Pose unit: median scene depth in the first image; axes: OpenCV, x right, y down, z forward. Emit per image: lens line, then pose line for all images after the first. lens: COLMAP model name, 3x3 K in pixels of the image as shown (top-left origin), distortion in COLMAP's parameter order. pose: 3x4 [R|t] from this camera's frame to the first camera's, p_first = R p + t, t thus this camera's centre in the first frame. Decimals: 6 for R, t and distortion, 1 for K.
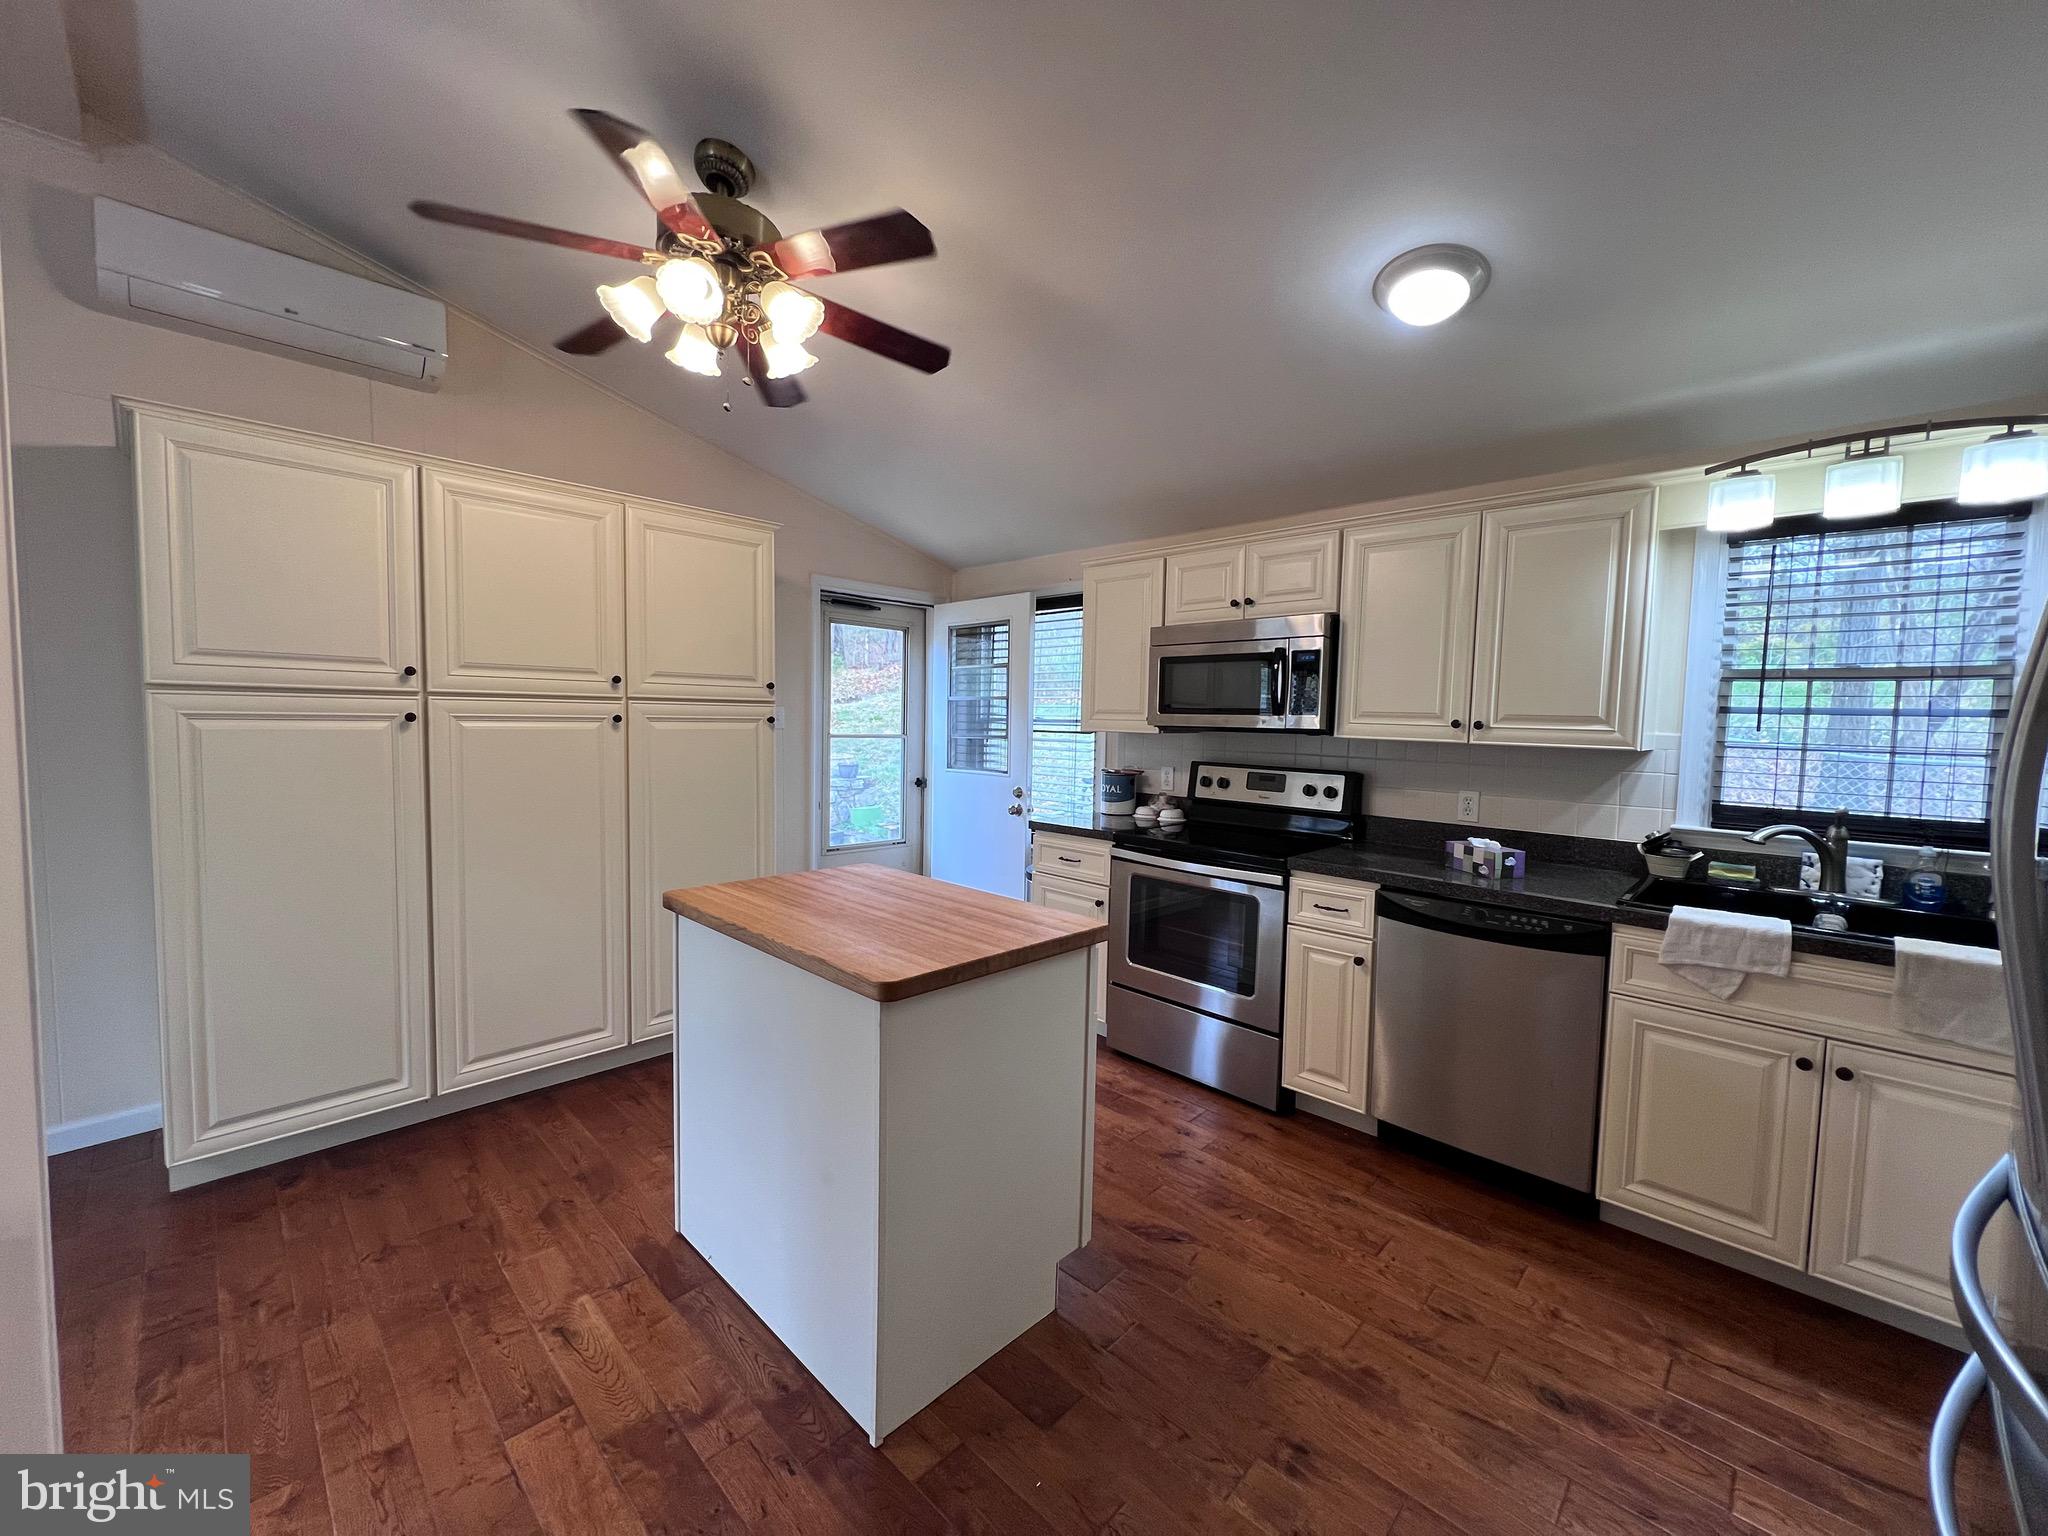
lens RADIAL K [[821.5, 0, 1022.7], [0, 821.5, 761.1], [0, 0, 1]] dist [-0.001394, 0.000810]
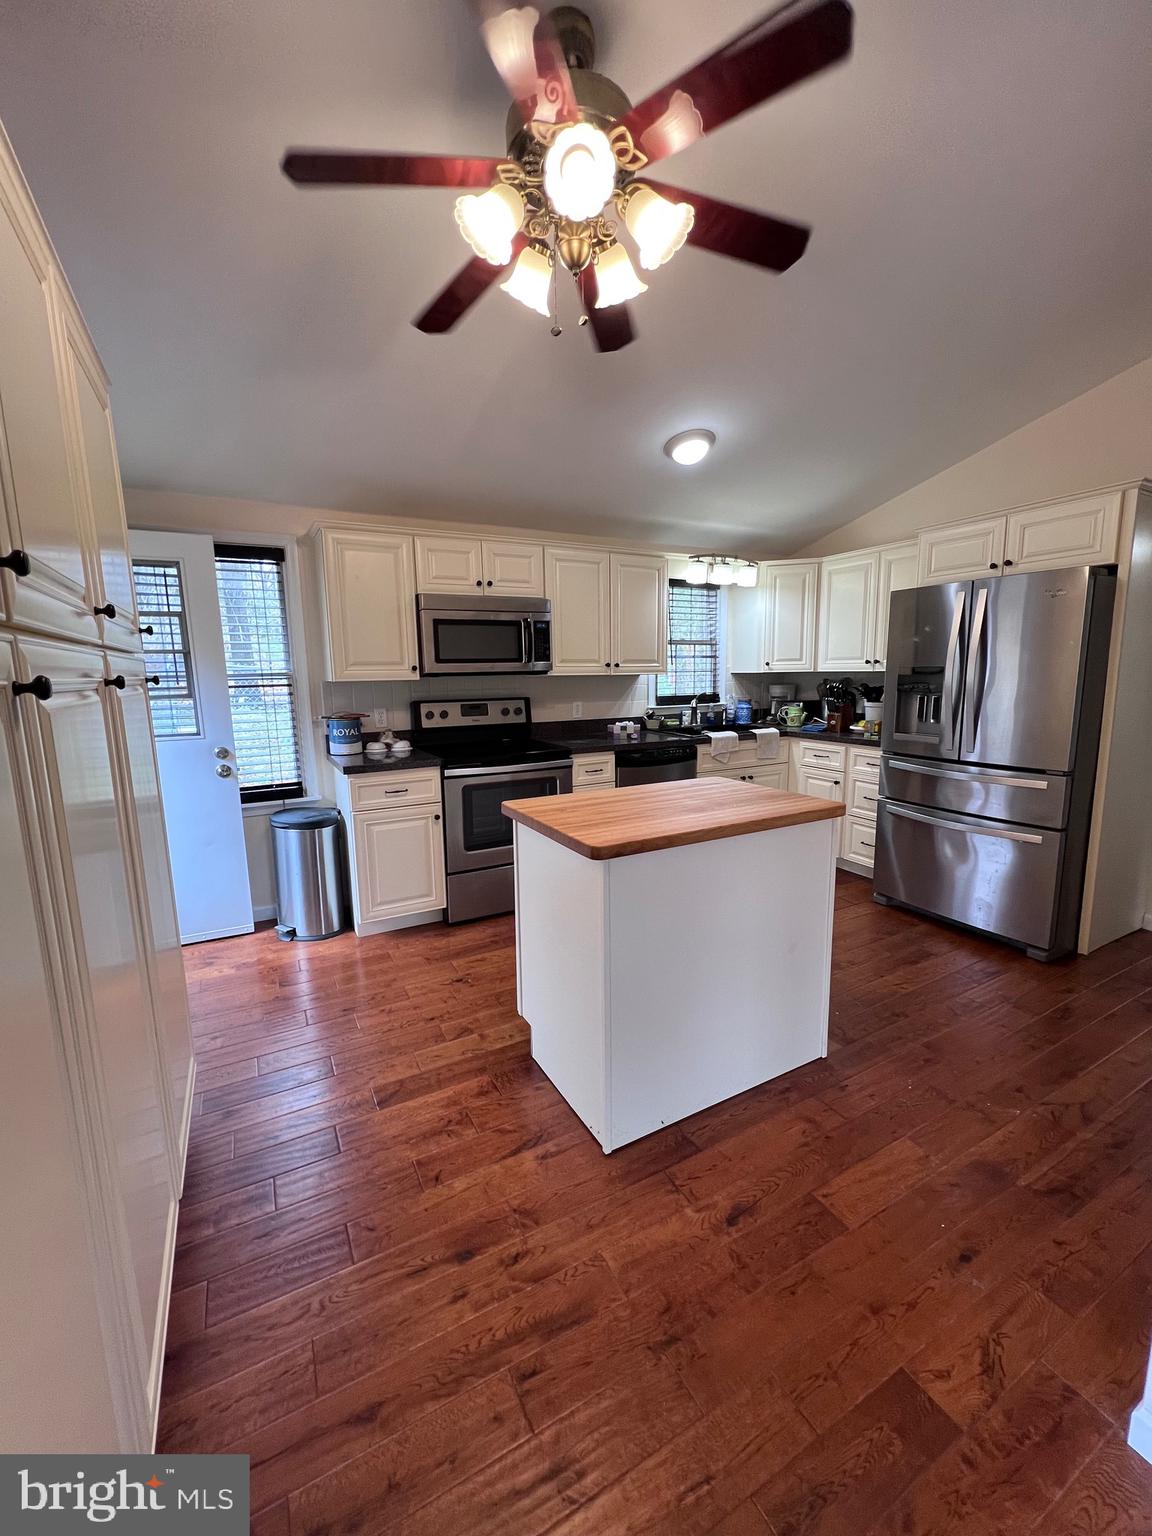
lens RADIAL K [[618.1, 0, 582.6], [0, 618.1, 764.7], [0, 0, 1]] dist [0.001046, 0.000133]
pose [[0.283189, -0.168491, 0.944148, -1.014490], [0.077367, 0.985252, 0.152621, -0.045281], [-0.955938, 0.029826, 0.292048, 0.720689]]
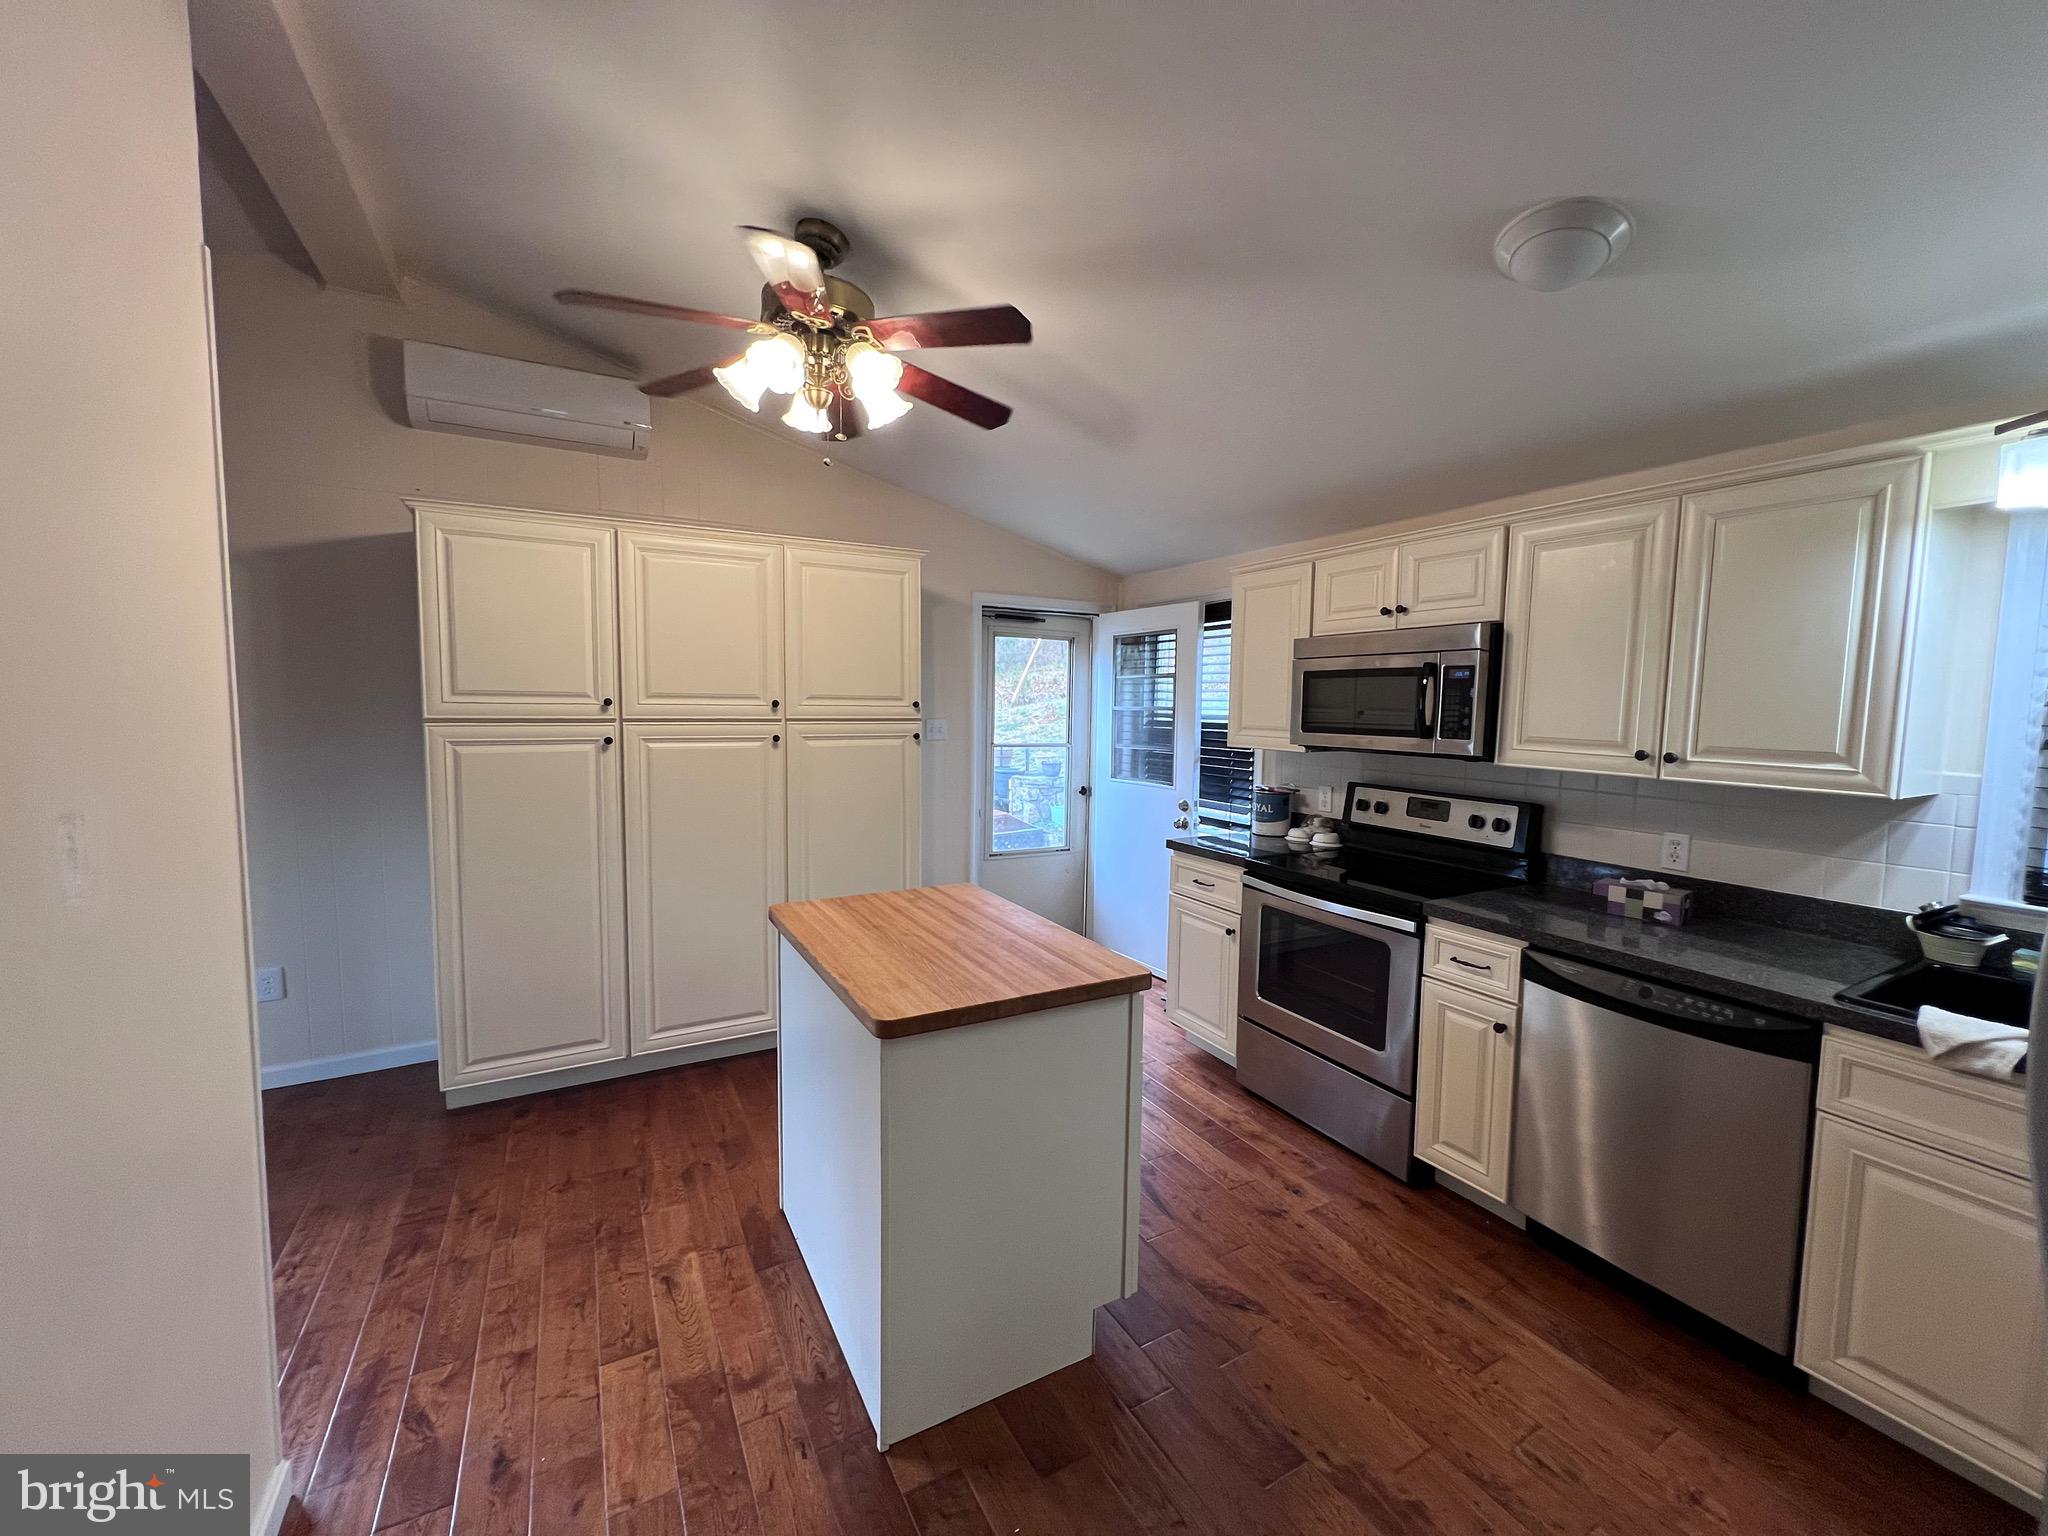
lens RADIAL K [[824.2, 0, 1022.3], [0, 824.2, 760.4], [0, 0, 1]] dist [0.001046, 0.000133]
pose [[0.957161, 0.014099, -0.289214, 0.191955], [-0.010608, 0.999851, 0.013635, -0.050390], [0.289363, -0.009983, 0.957167, 0.025031]]
